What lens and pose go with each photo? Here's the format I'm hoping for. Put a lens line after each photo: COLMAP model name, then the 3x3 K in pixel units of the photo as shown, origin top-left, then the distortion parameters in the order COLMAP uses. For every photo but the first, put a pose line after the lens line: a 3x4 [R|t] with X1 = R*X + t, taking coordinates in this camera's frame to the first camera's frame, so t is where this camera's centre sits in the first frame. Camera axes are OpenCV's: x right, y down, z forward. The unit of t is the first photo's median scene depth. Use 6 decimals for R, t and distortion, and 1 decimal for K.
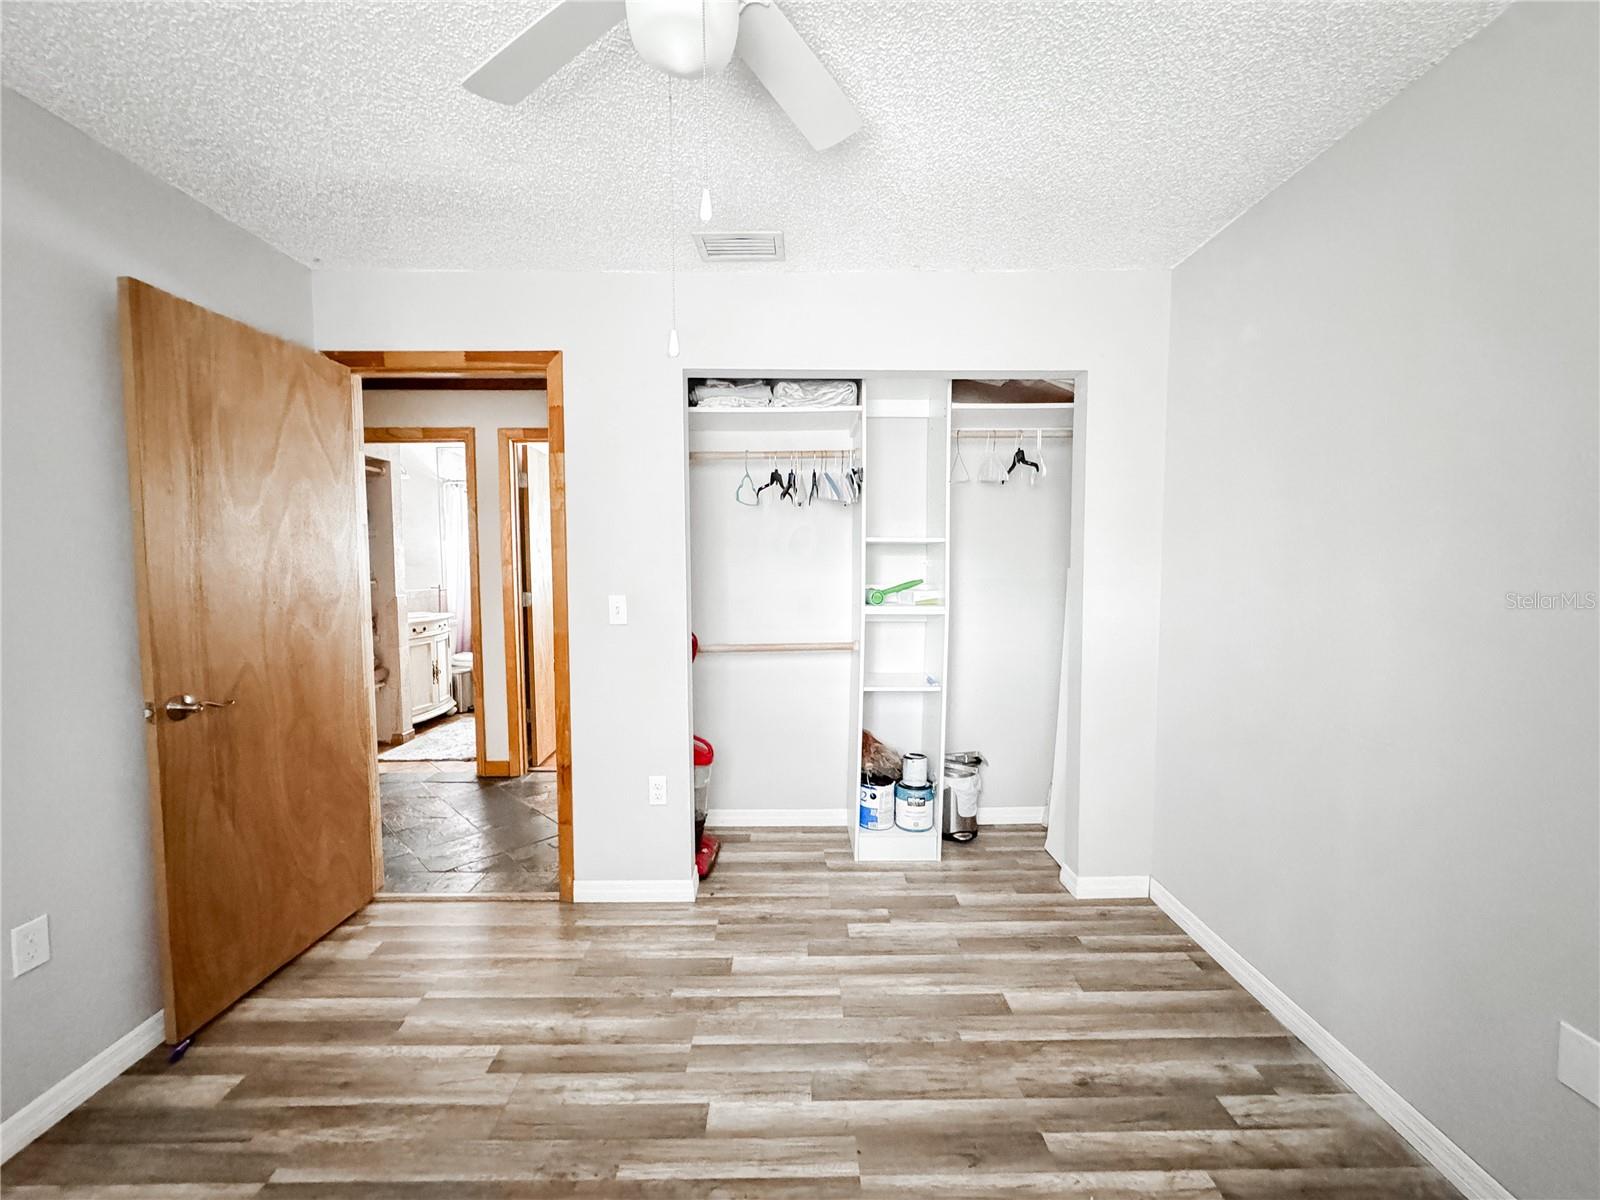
lens RADIAL K [[638.1, 0, 799.5], [0, 638.1, 595.2], [0, 0, 1]] dist [-0.005763, 0.000702]
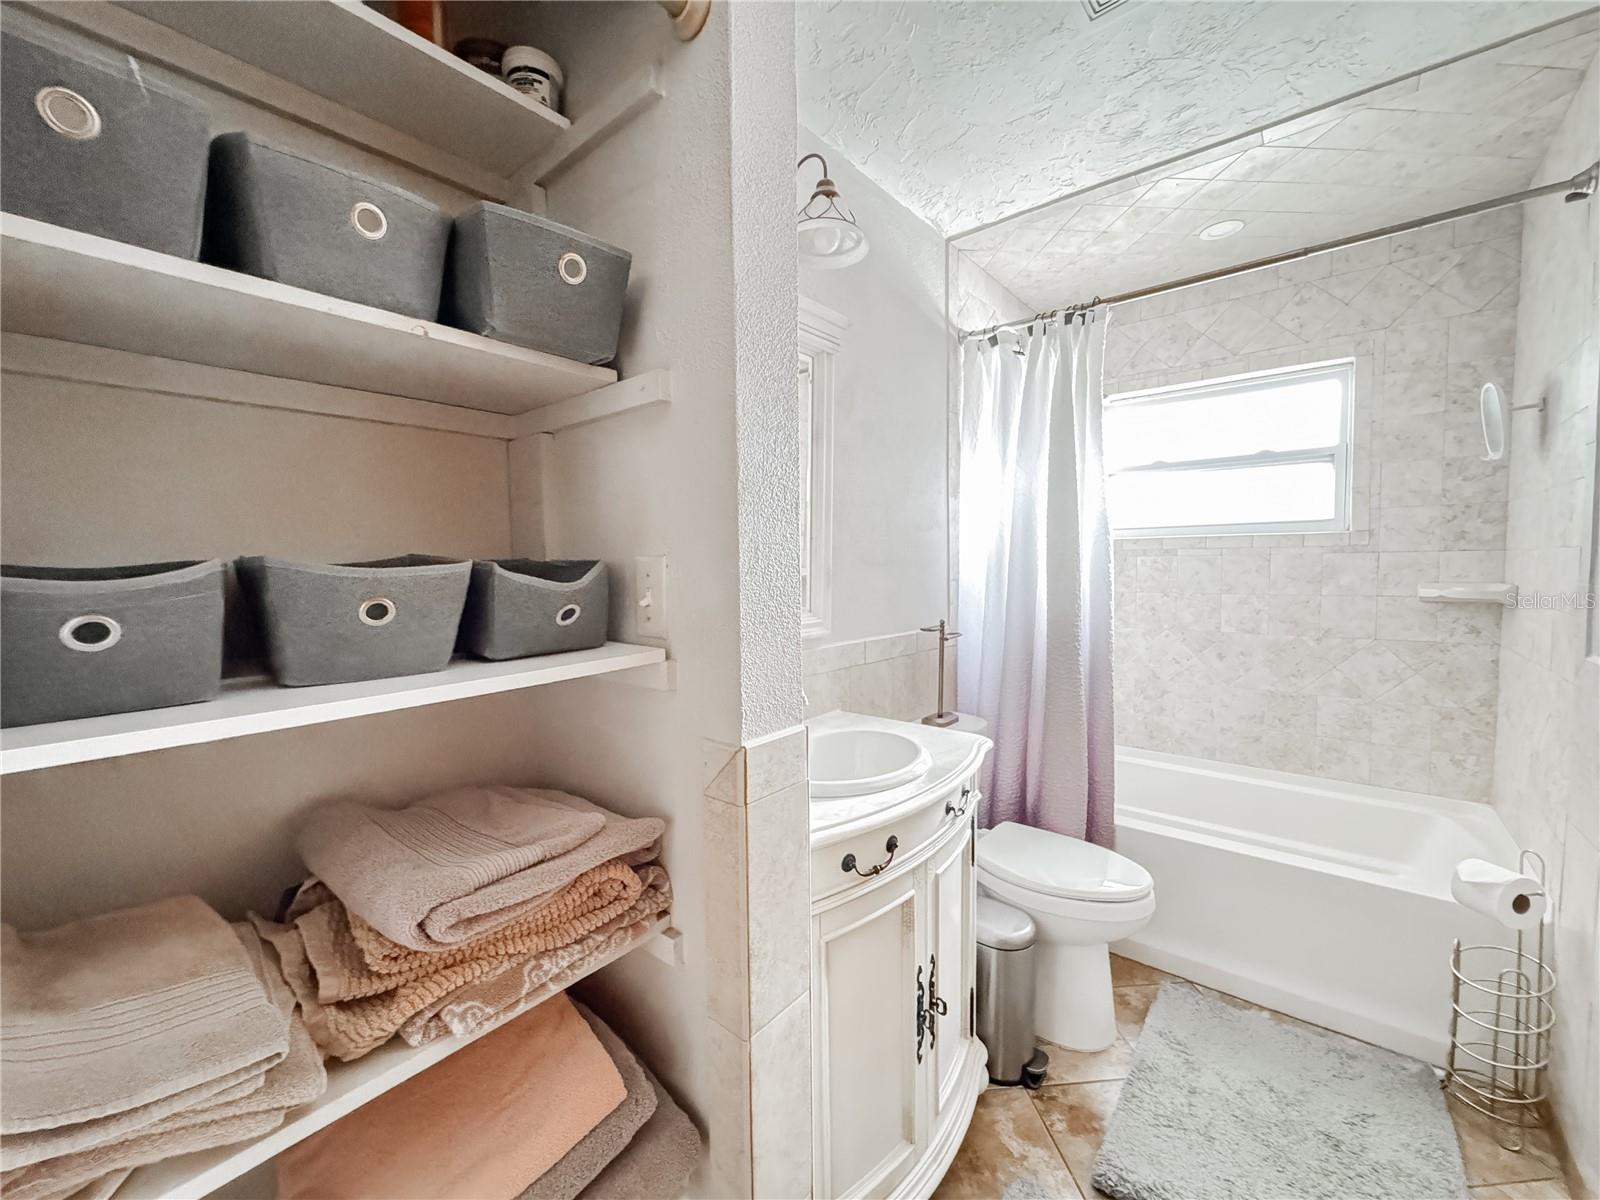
lens RADIAL K [[638.1, 0, 798.3], [0, 638.1, 602.0], [0, 0, 1]] dist [-0.005763, 0.000702]
pose [[0.759300, 0.034600, -0.649821, -0.481524], [-0.030608, 0.999379, 0.017447, -0.037072], [0.650021, 0.006642, 0.759887, 0.825785]]
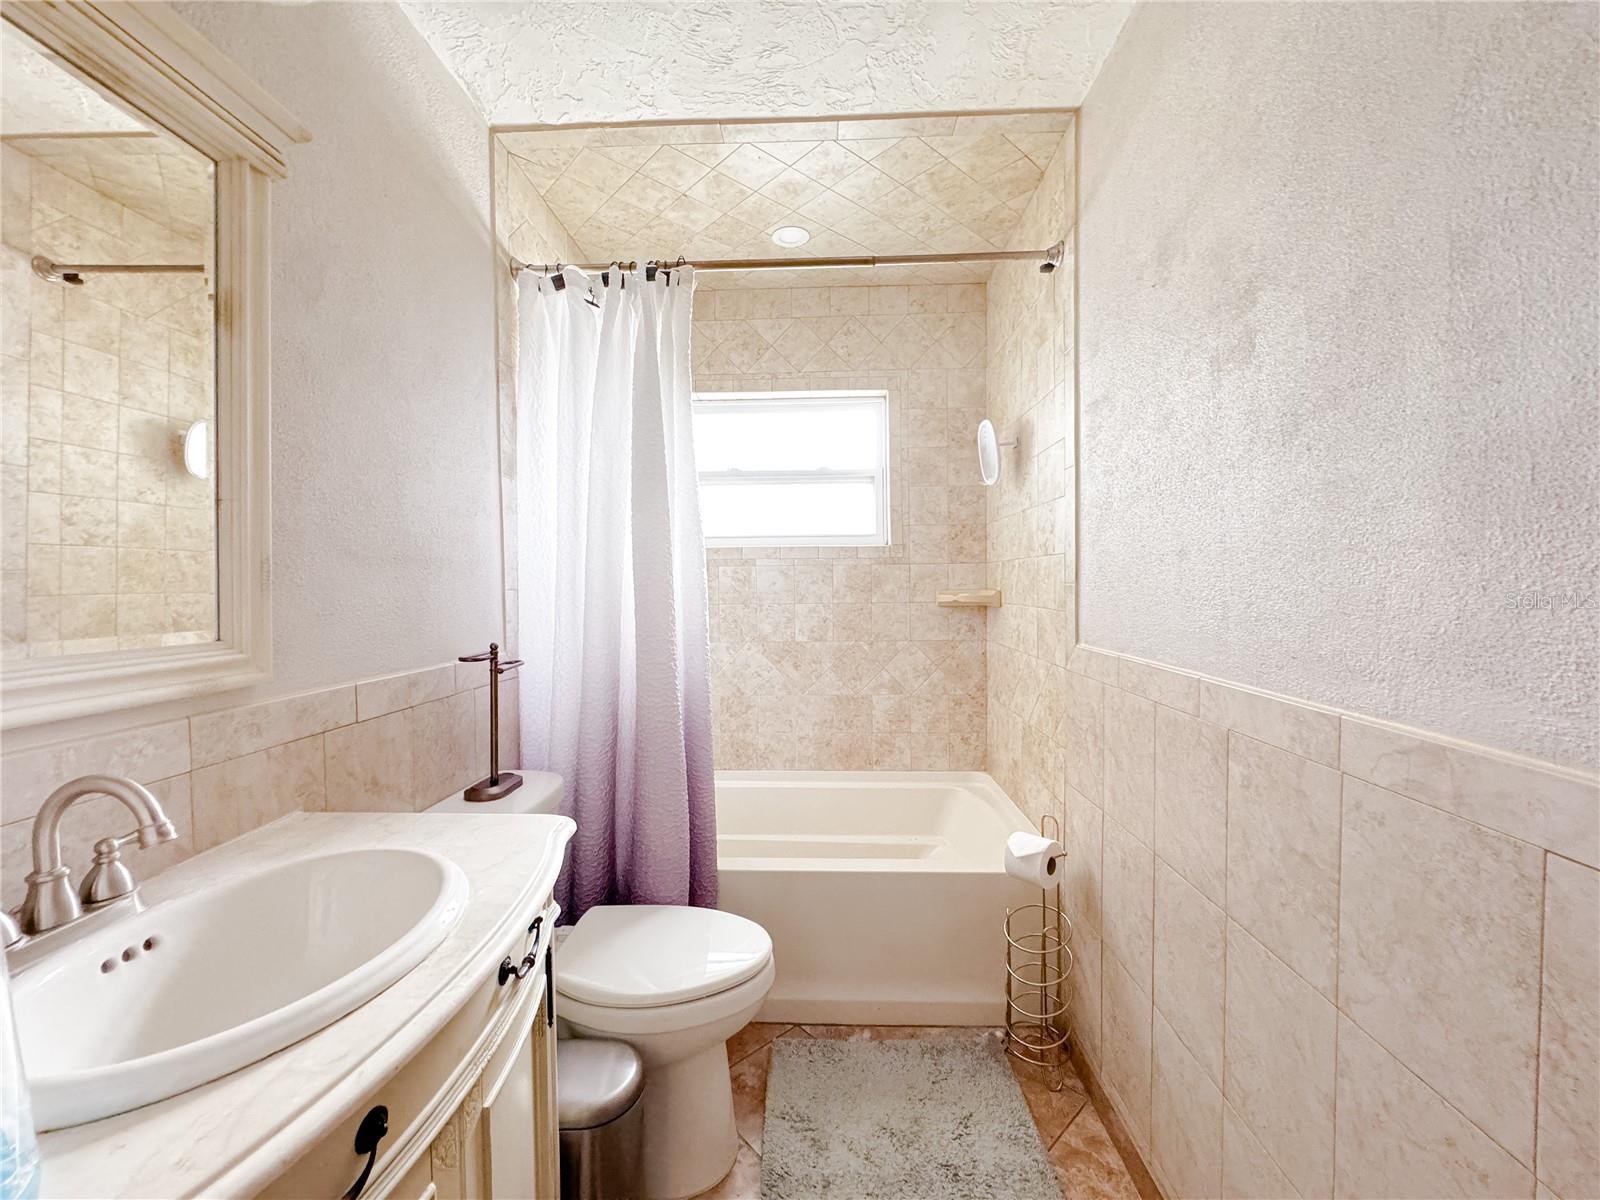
lens RADIAL K [[638.1, 0, 799.8], [0, 638.1, 601.1], [0, 0, 1]] dist [-0.005763, 0.000702]
pose [[0.998682, -0.002469, -0.051258, -0.526261], [0.000906, 0.999534, -0.030499, -0.031270], [0.051310, 0.030412, 0.998220, 0.920026]]
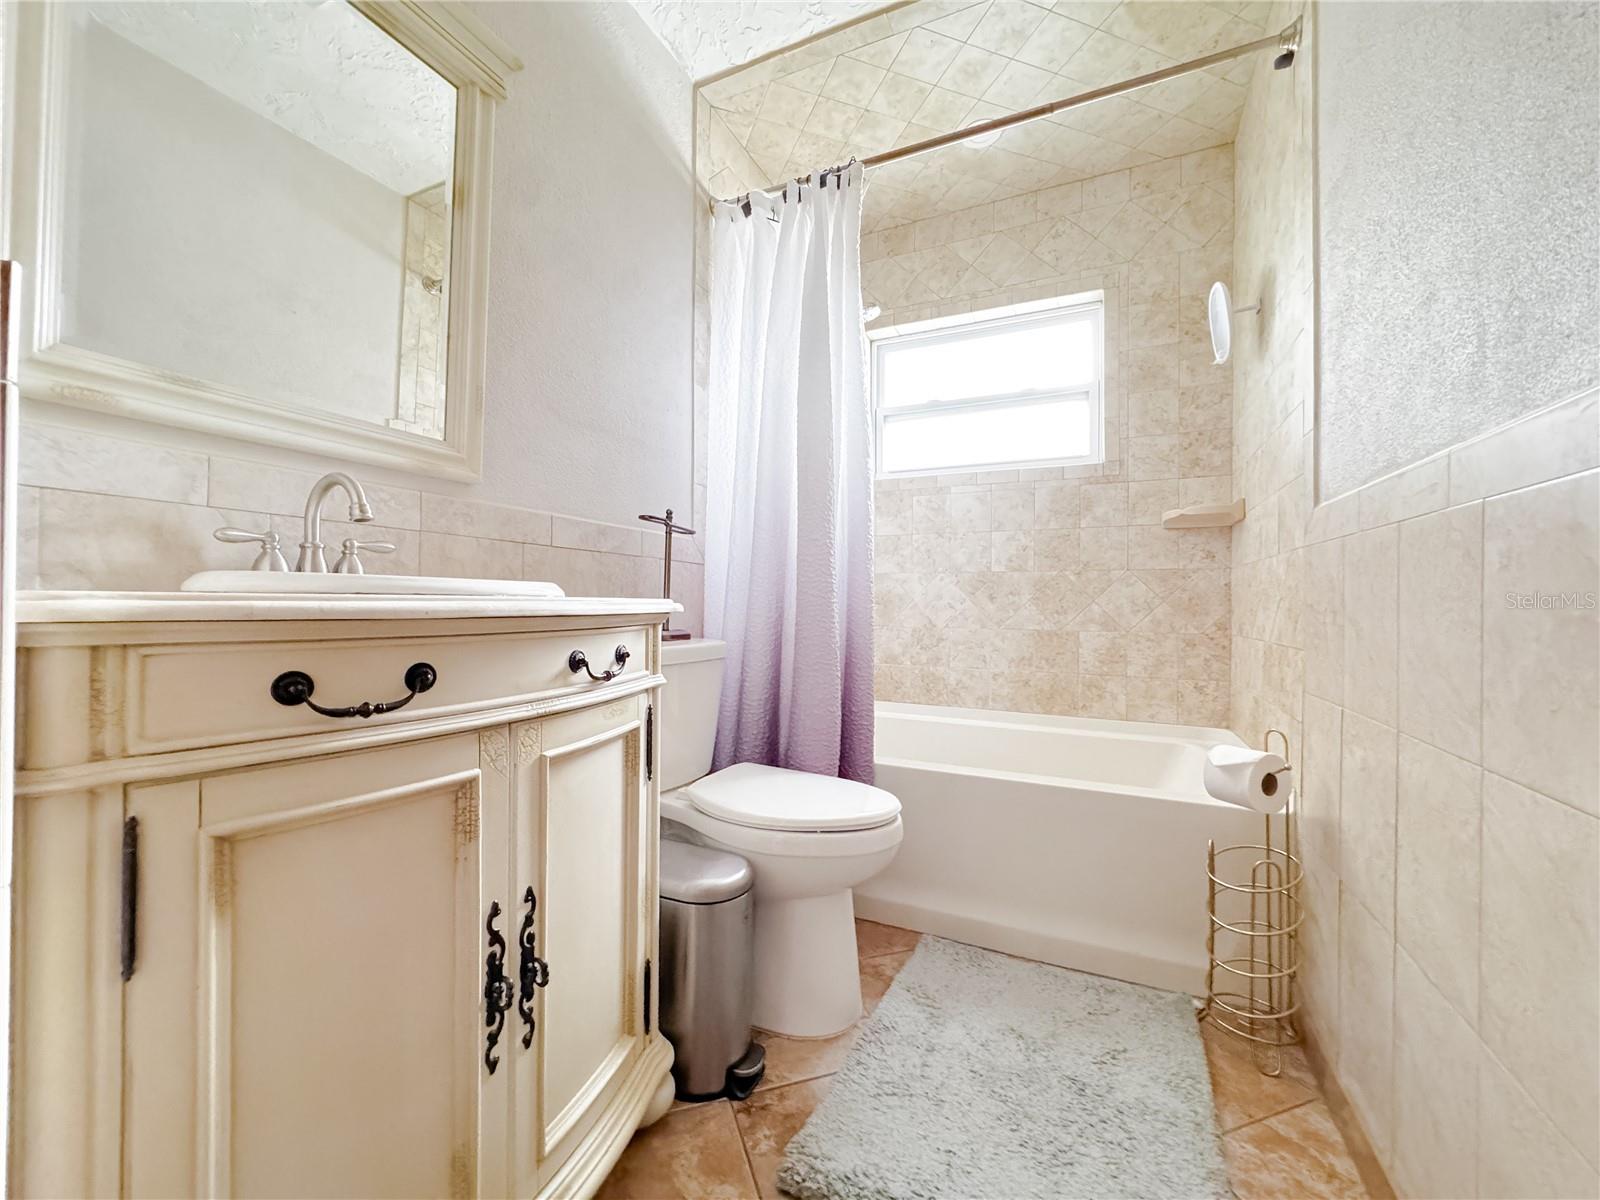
lens RADIAL K [[638.1, 0, 796.6], [0, 638.1, 600.1], [0, 0, 1]] dist [-0.005763, 0.000702]
pose [[0.897902, 0.013590, -0.439986, -0.474137], [-0.041553, 0.997677, -0.053985, 0.041780], [0.438230, 0.066756, 0.896380, 0.938606]]
